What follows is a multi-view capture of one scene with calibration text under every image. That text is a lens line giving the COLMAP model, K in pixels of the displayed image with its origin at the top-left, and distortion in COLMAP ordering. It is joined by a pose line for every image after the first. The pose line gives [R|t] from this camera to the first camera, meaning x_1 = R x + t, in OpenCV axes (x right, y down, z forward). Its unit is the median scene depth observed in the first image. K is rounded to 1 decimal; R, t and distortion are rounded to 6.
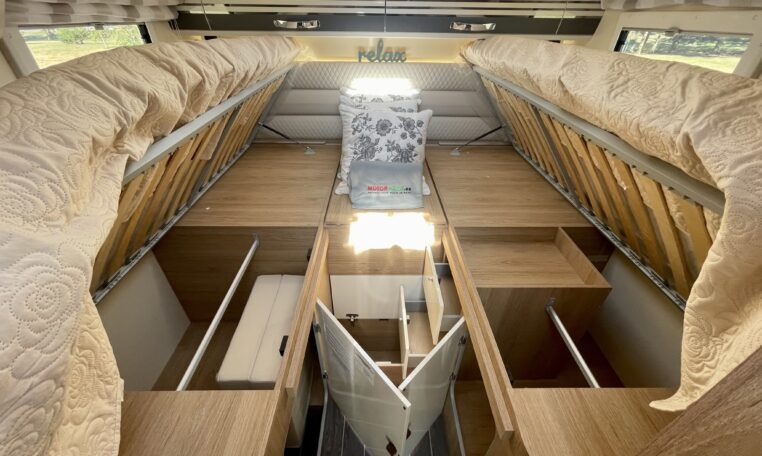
lens RADIAL K [[310.9, 0, 381.0], [0, 310.9, 228.0], [0, 0, 1]] dist [0.000251, 0.000561]
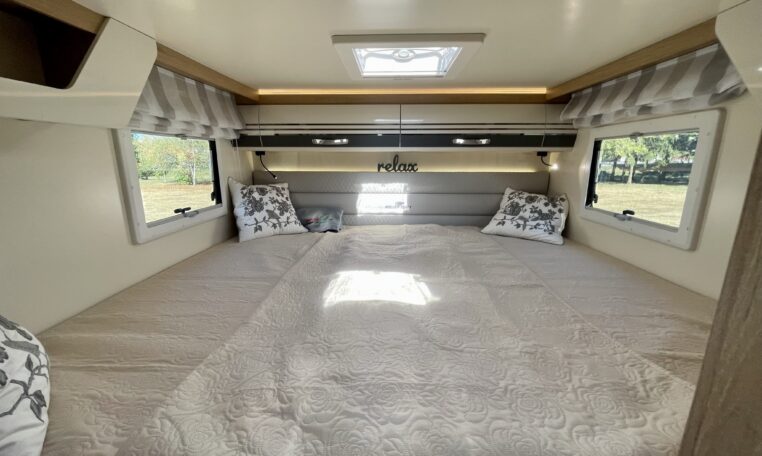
lens RADIAL K [[310.9, 0, 381.0], [0, 310.9, 228.0], [0, 0, 1]] dist [0.000251, 0.000561]
pose [[0.998965, 0.001235, -0.045458, -0.006648], [-0.018011, 0.928631, -0.370568, 0.136997], [0.041756, 0.371003, 0.927692, -0.034581]]
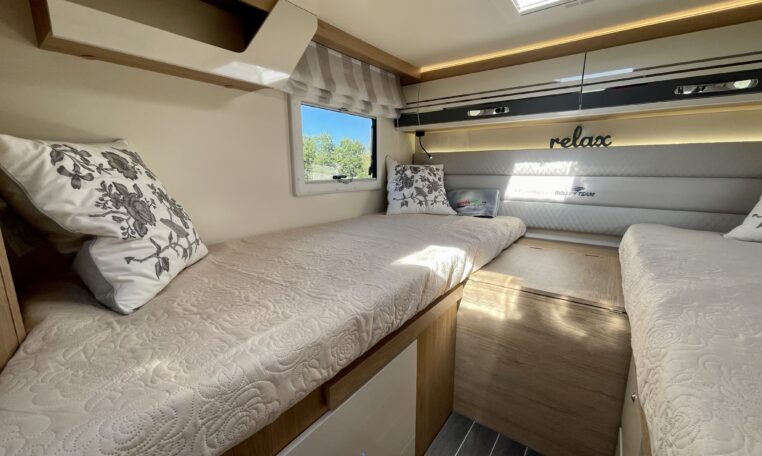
lens RADIAL K [[310.9, 0, 381.0], [0, 310.9, 228.0], [0, 0, 1]] dist [0.000251, 0.000561]
pose [[0.798683, 0.101558, -0.593120, 0.133215], [-0.331883, 0.896533, -0.293398, 0.178684], [0.501955, 0.431178, 0.749751, 0.151324]]
